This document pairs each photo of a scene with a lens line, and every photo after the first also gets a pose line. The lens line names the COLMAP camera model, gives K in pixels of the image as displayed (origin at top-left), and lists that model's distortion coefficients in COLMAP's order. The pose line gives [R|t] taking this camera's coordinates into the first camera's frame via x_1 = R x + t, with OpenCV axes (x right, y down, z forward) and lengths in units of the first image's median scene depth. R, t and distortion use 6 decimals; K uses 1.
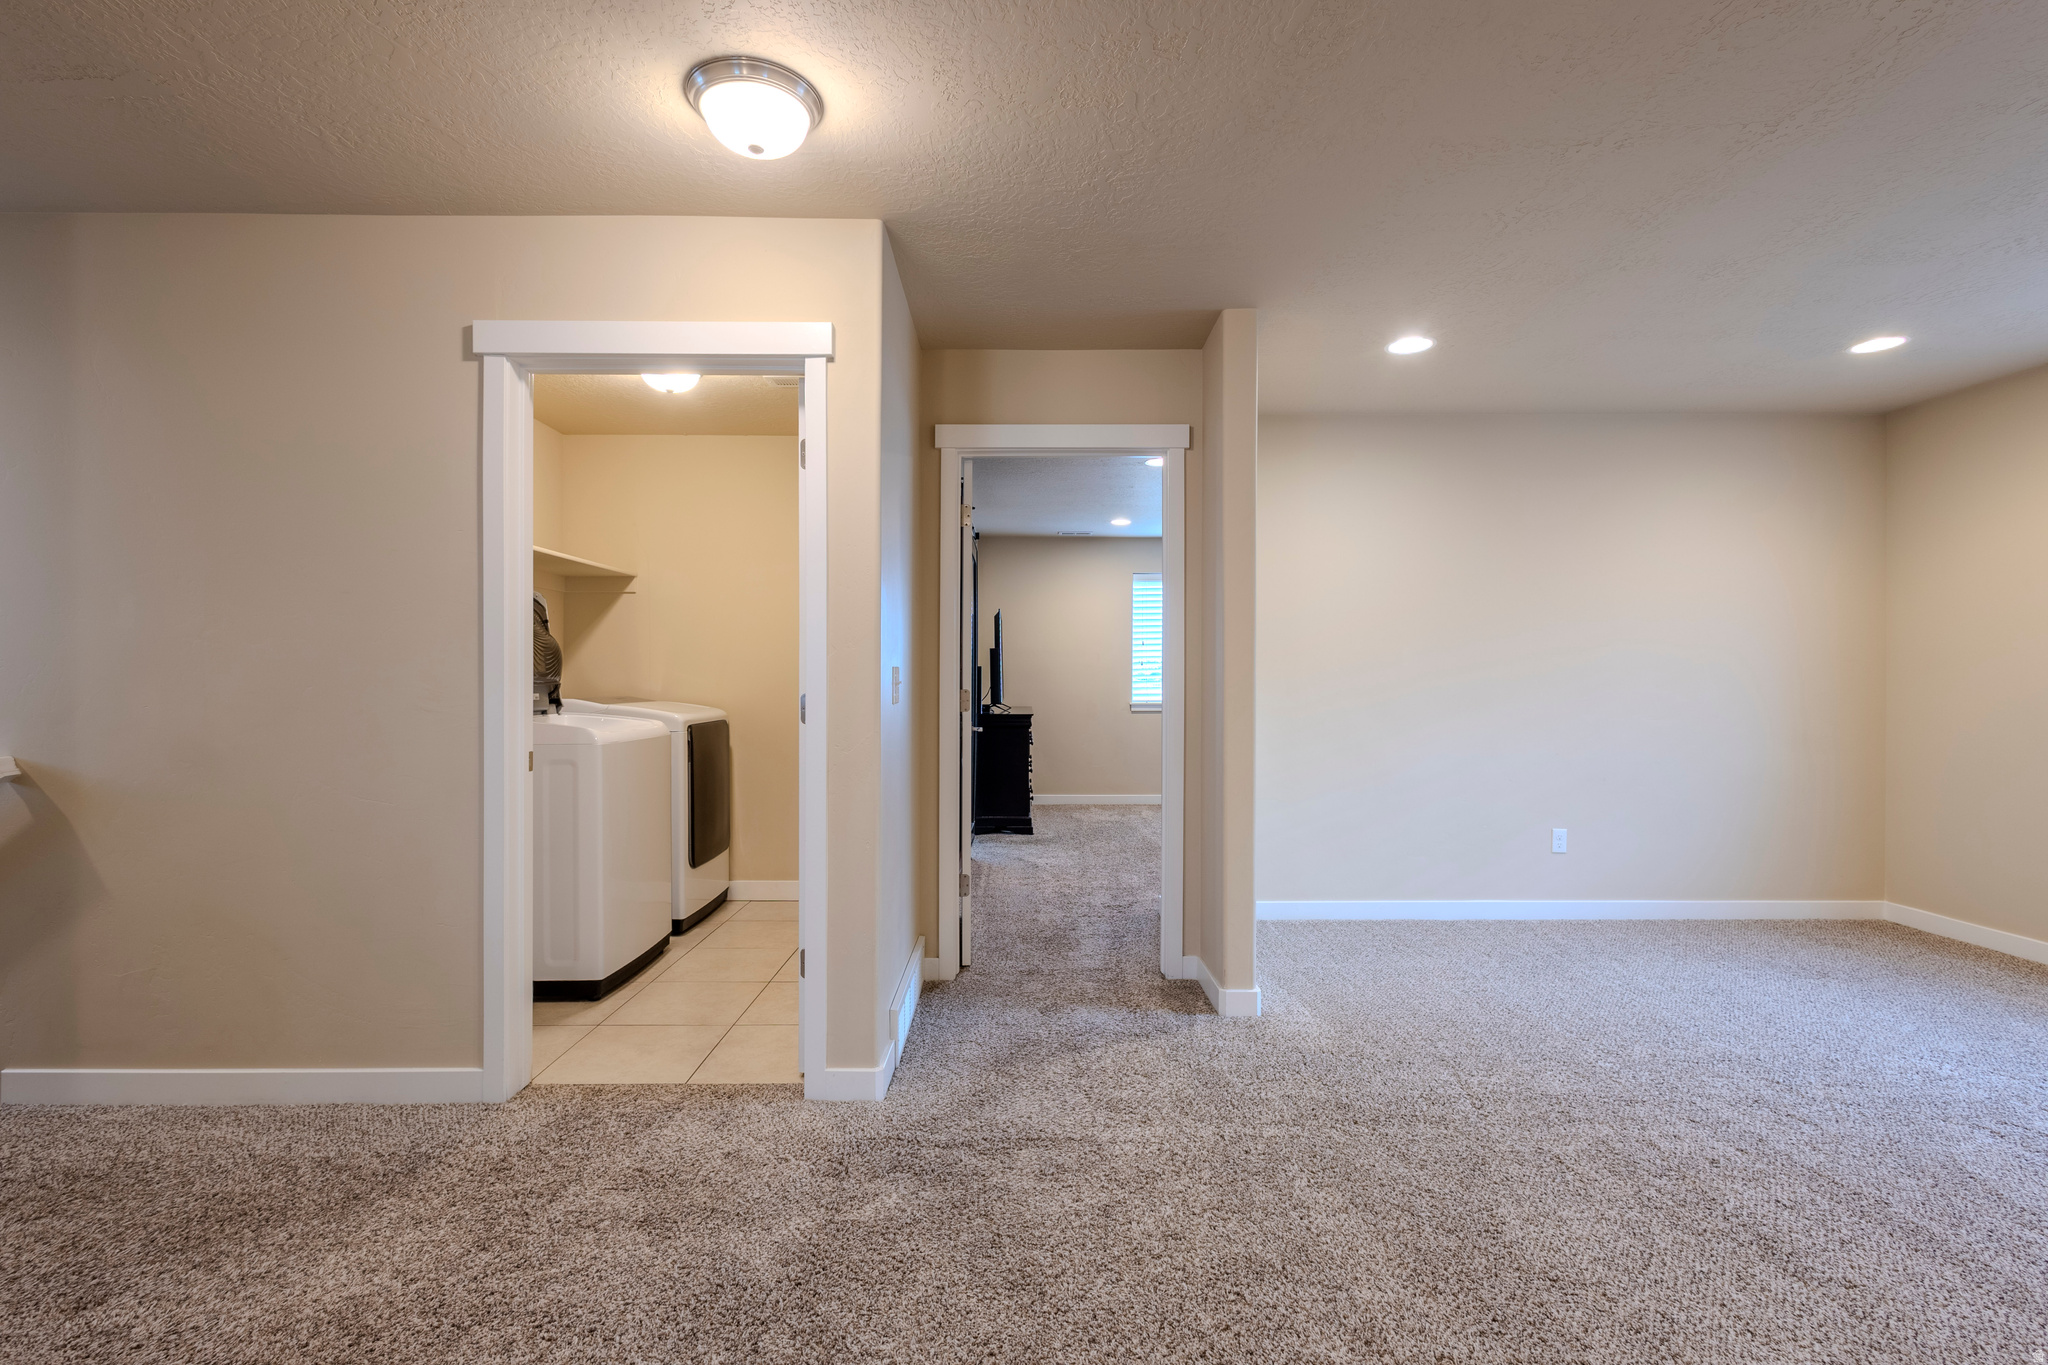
lens RADIAL K [[938.6, 0, 1019.4], [0, 938.6, 683.7], [0, 0, 1]] dist [0.009298, -0.001864]
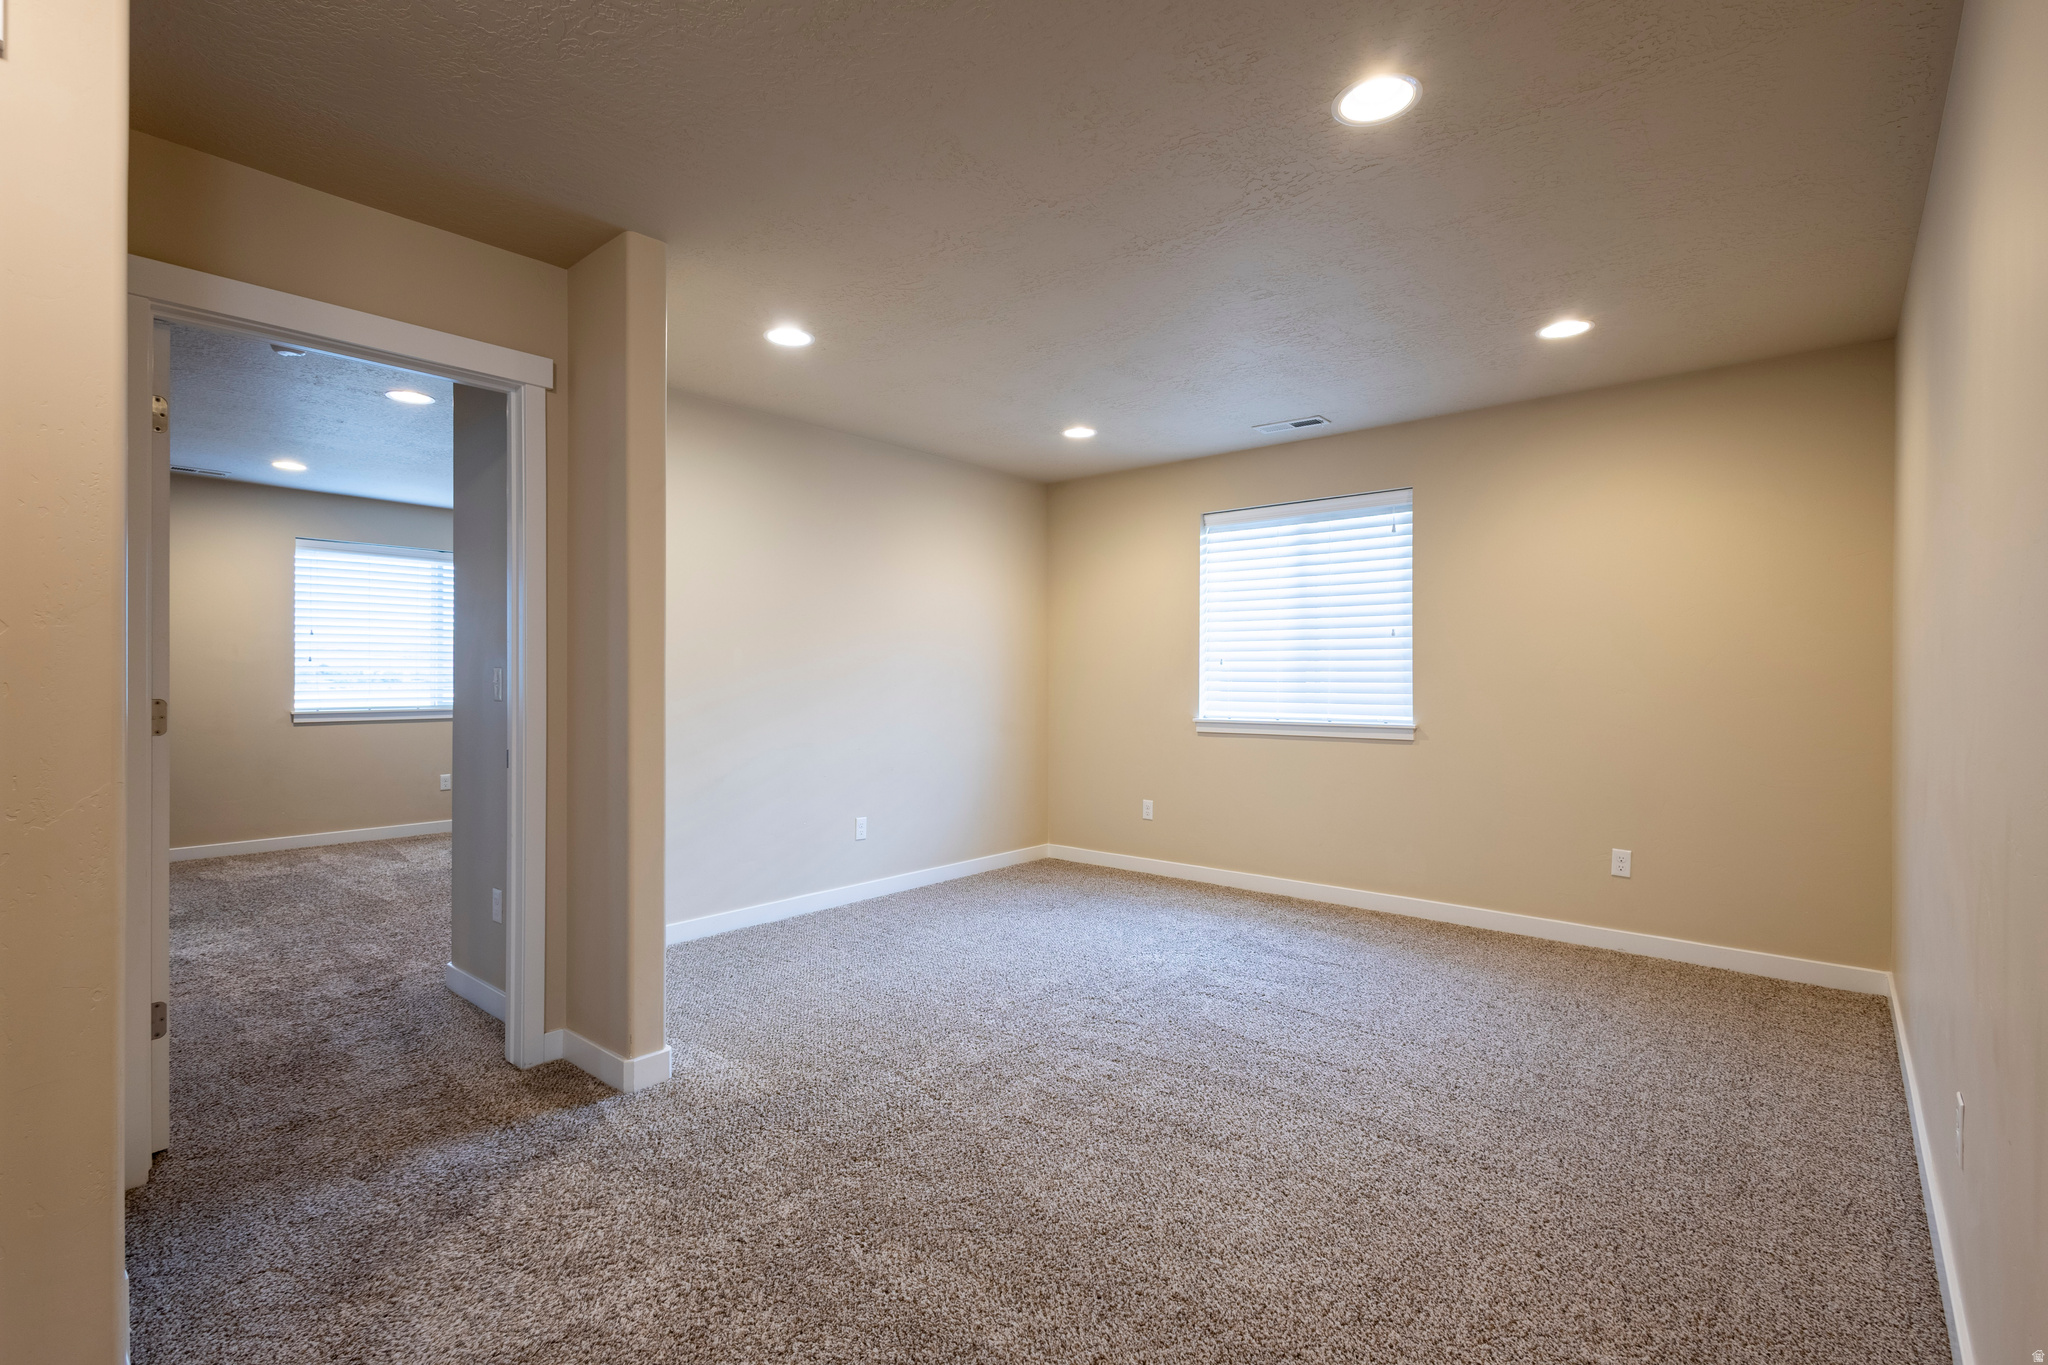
lens RADIAL K [[938.6, 0, 1023.9], [0, 938.6, 687.4], [0, 0, 1]] dist [0.009298, -0.001864]
pose [[0.654454, -0.006947, 0.756070, -0.179151], [0.003816, 0.999975, 0.005885, -0.003743], [-0.756092, -0.000967, 0.654464, 0.204991]]
